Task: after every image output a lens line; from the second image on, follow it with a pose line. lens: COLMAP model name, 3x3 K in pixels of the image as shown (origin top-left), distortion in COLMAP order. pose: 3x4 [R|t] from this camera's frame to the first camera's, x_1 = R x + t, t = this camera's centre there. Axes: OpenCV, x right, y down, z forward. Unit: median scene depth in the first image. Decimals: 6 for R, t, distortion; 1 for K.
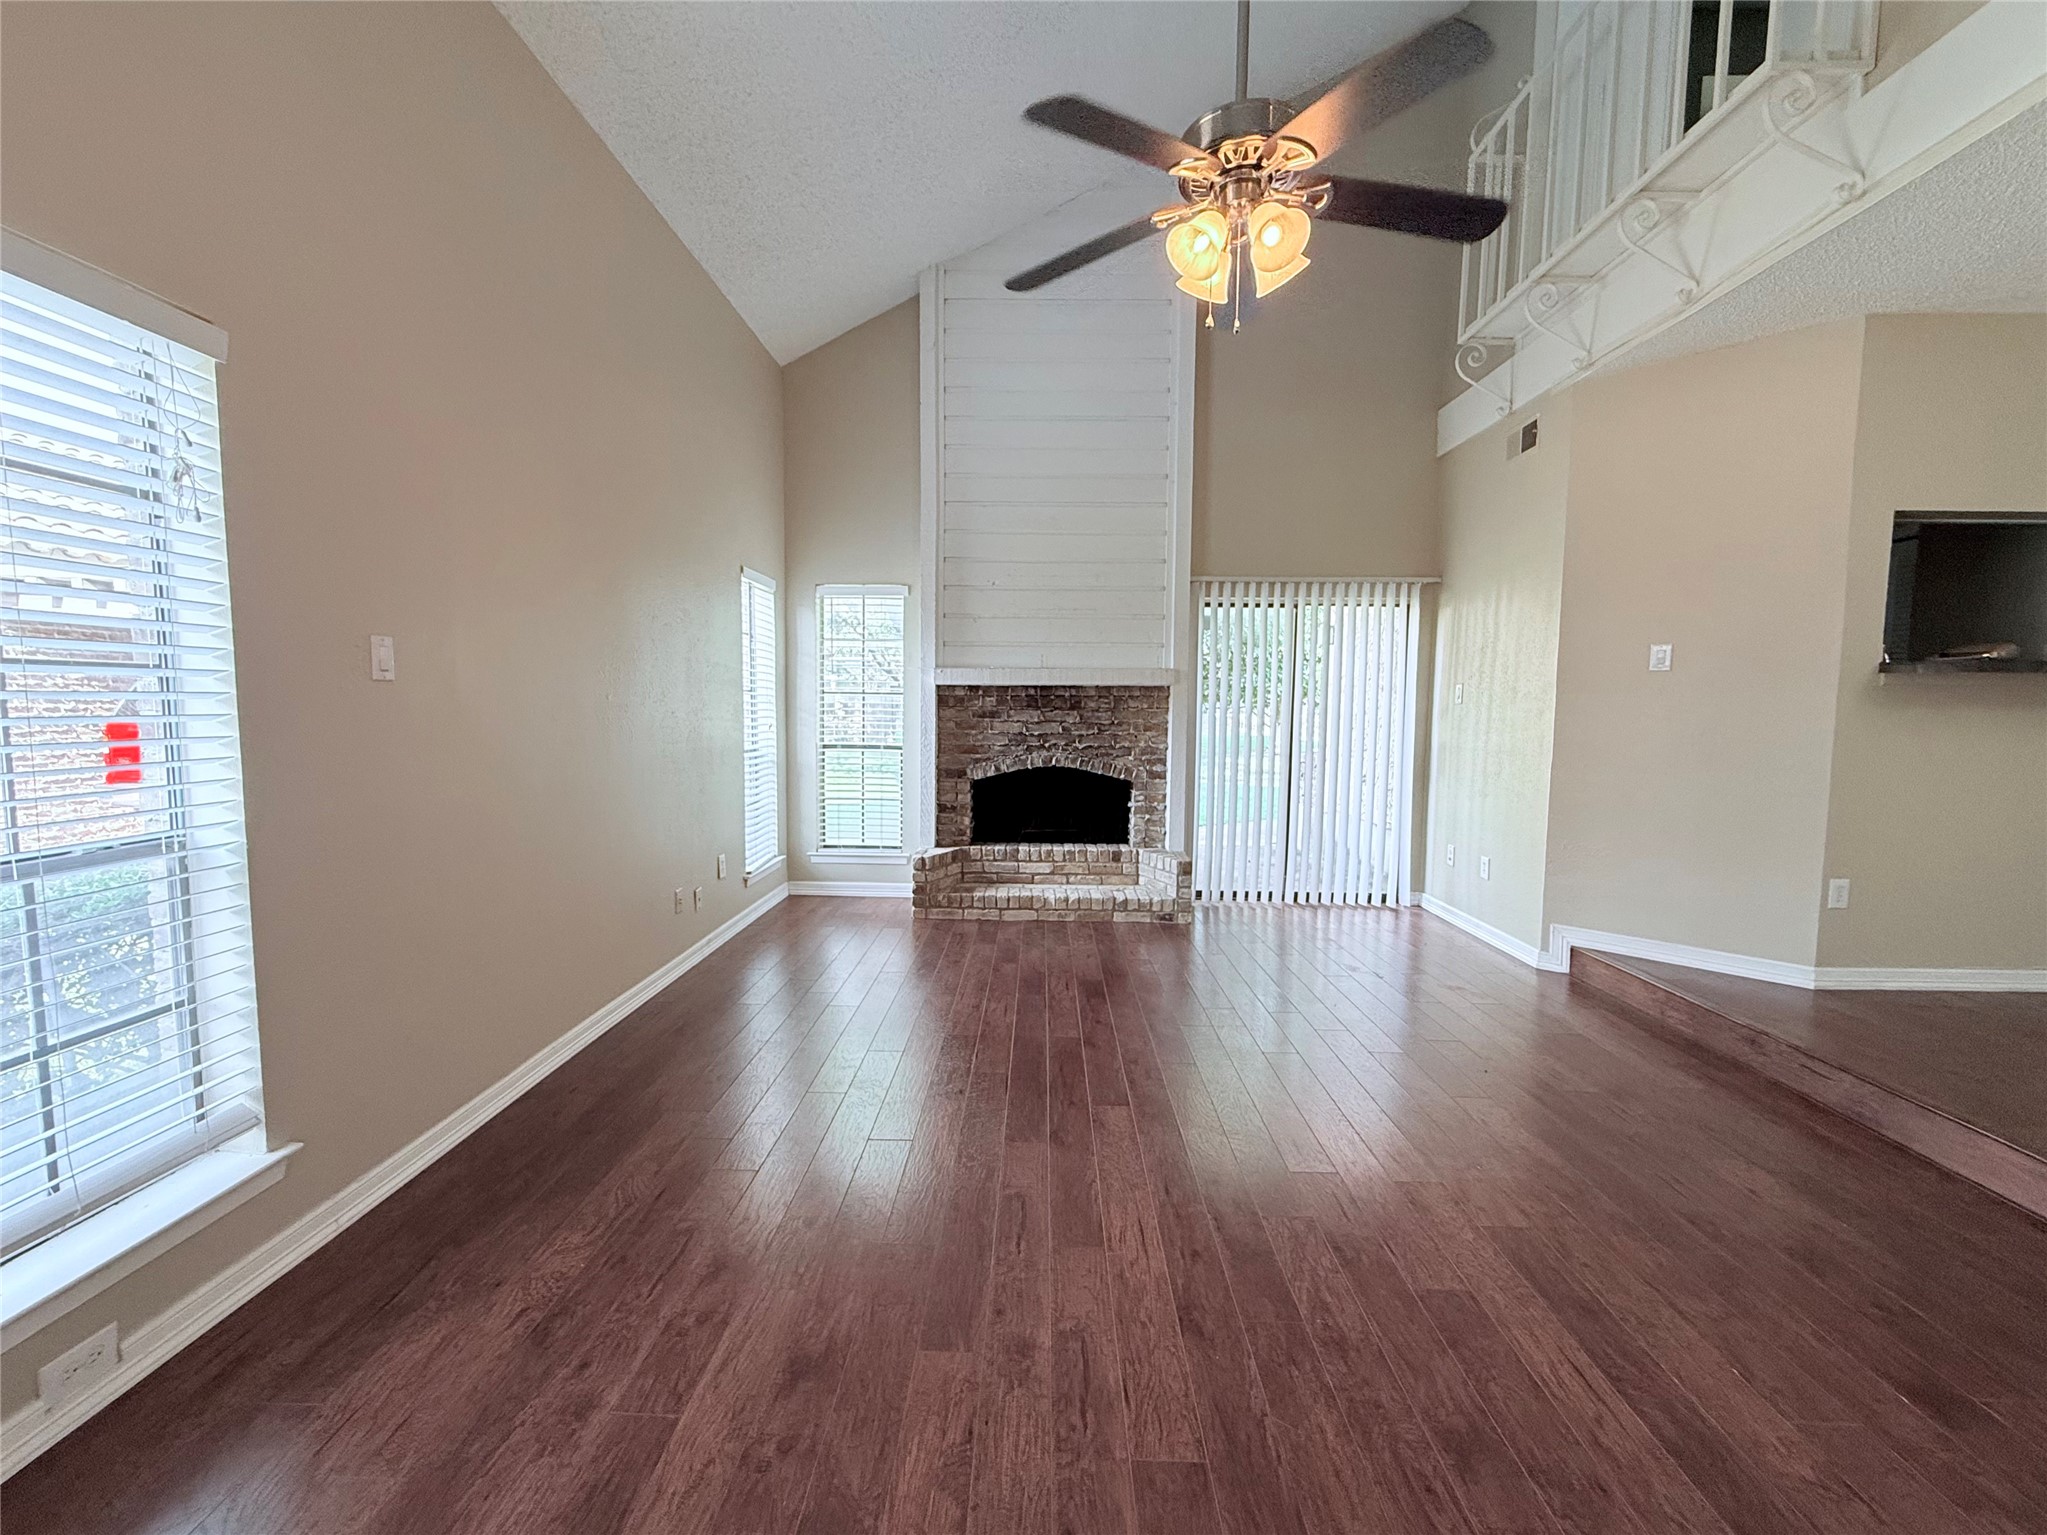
lens RADIAL K [[836.4, 0, 1032.7], [0, 836.4, 770.3], [0, 0, 1]] dist [0.001400, 0.000005]
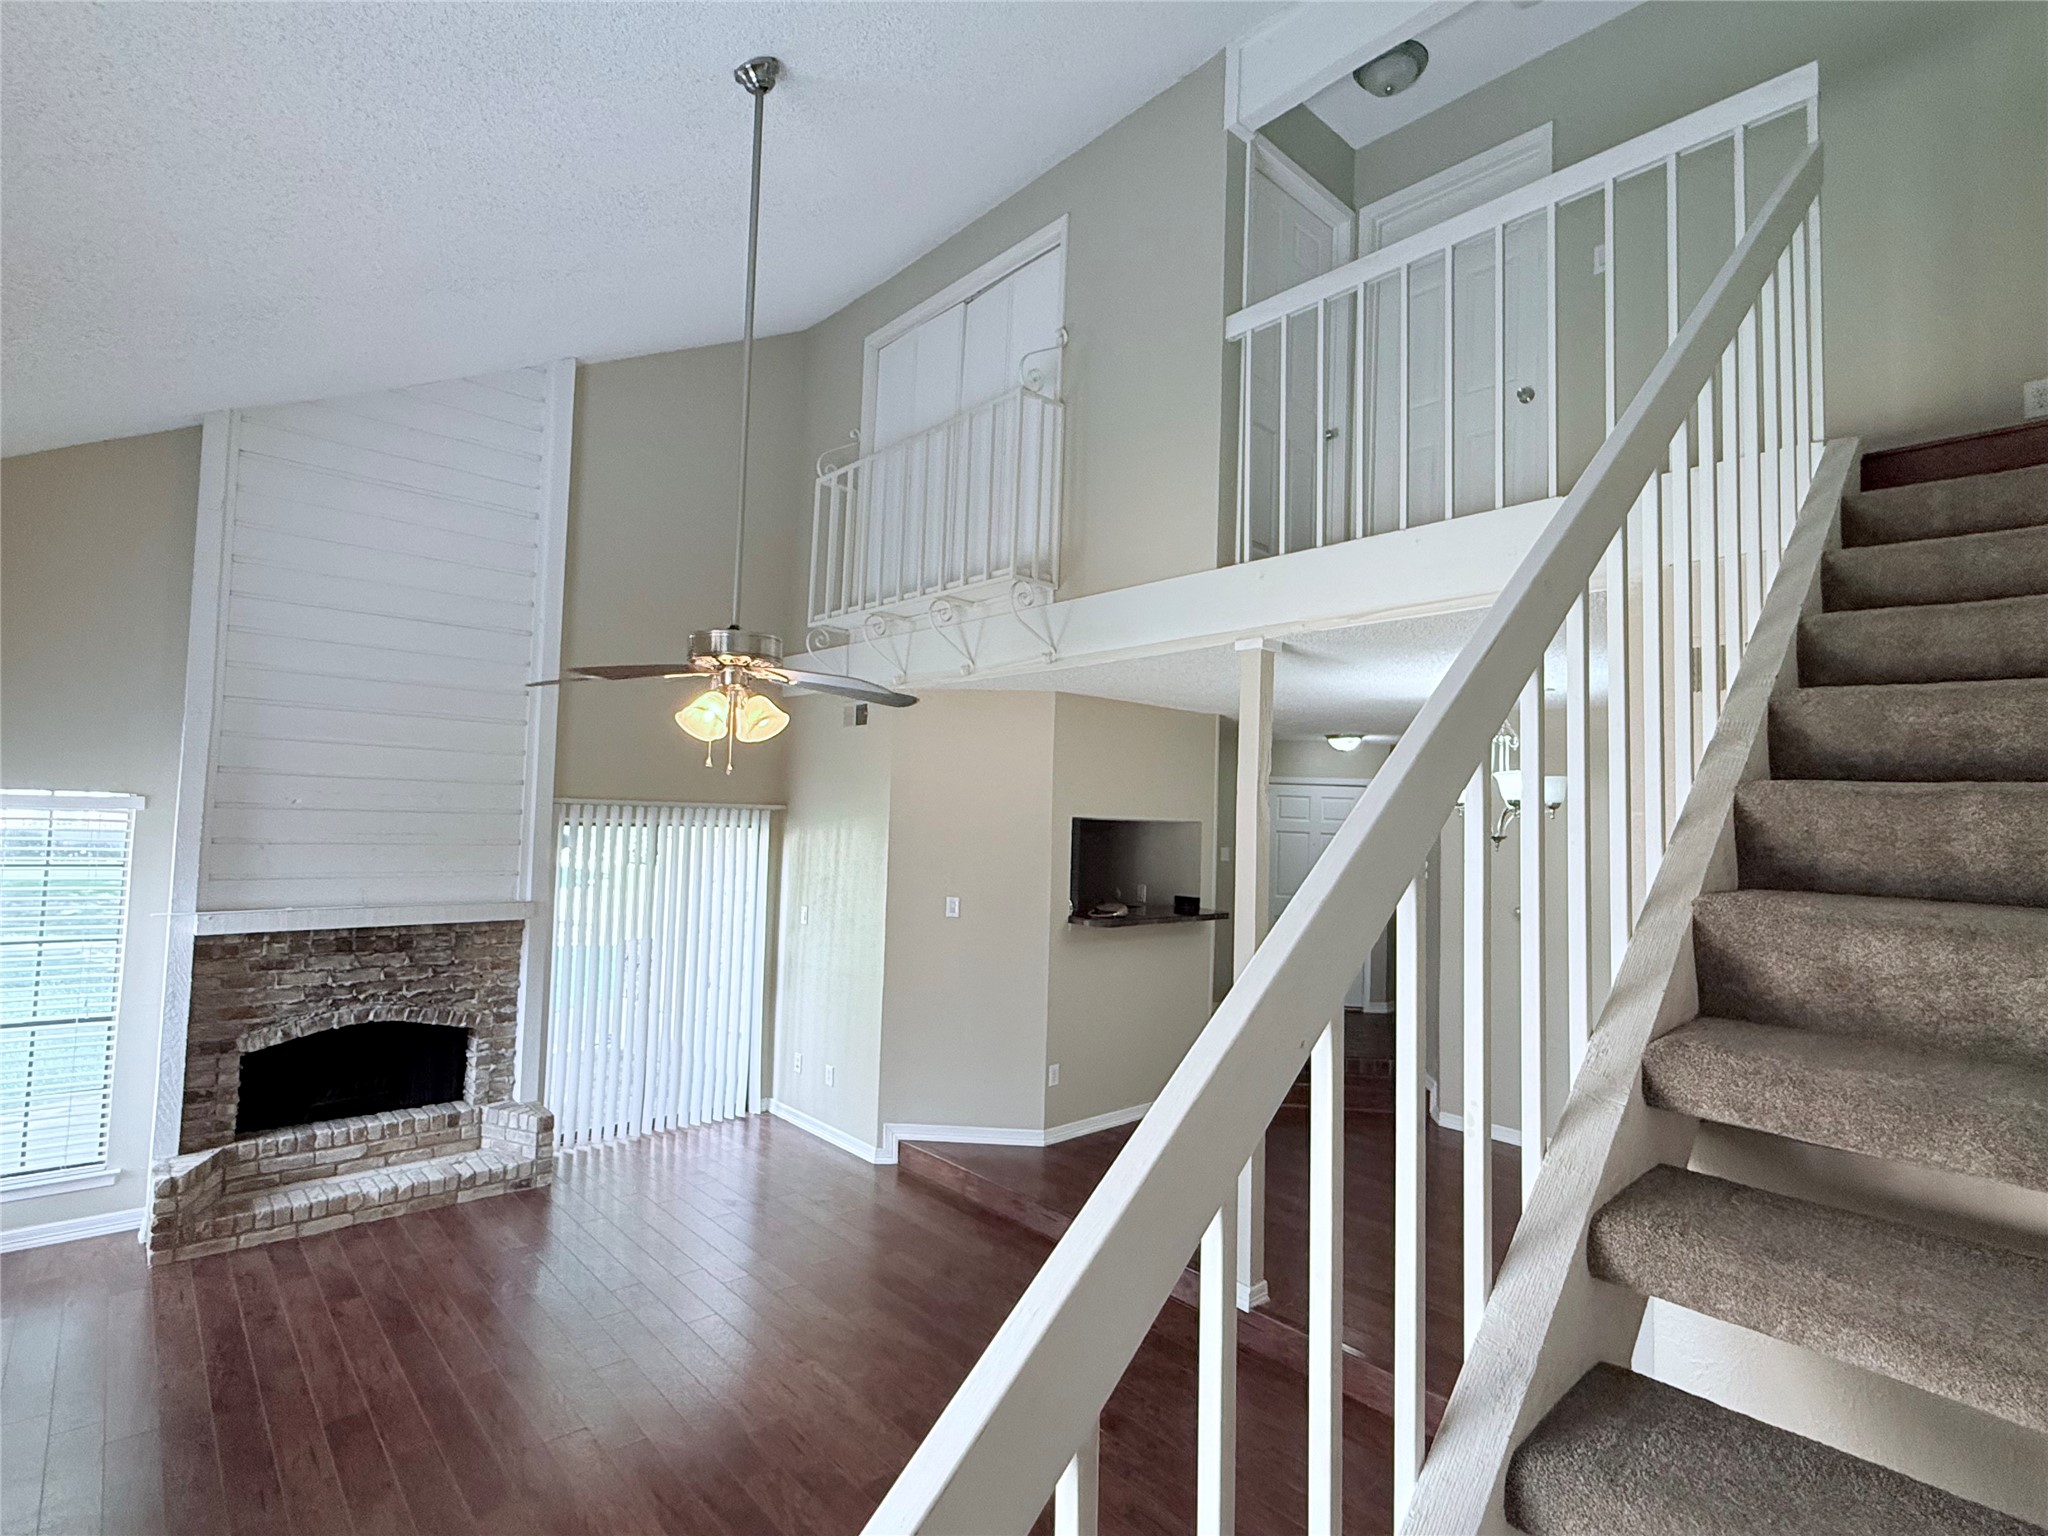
lens RADIAL K [[997.3, 0, 1015.9], [0, 997.3, 768.7], [0, 0, 1]] dist [-0.000844, 0.002437]
pose [[0.732360, 0.046930, 0.679299, -0.192855], [0.025926, 0.994977, -0.096691, -0.145052], [-0.680424, 0.088424, 0.727464, -0.176015]]
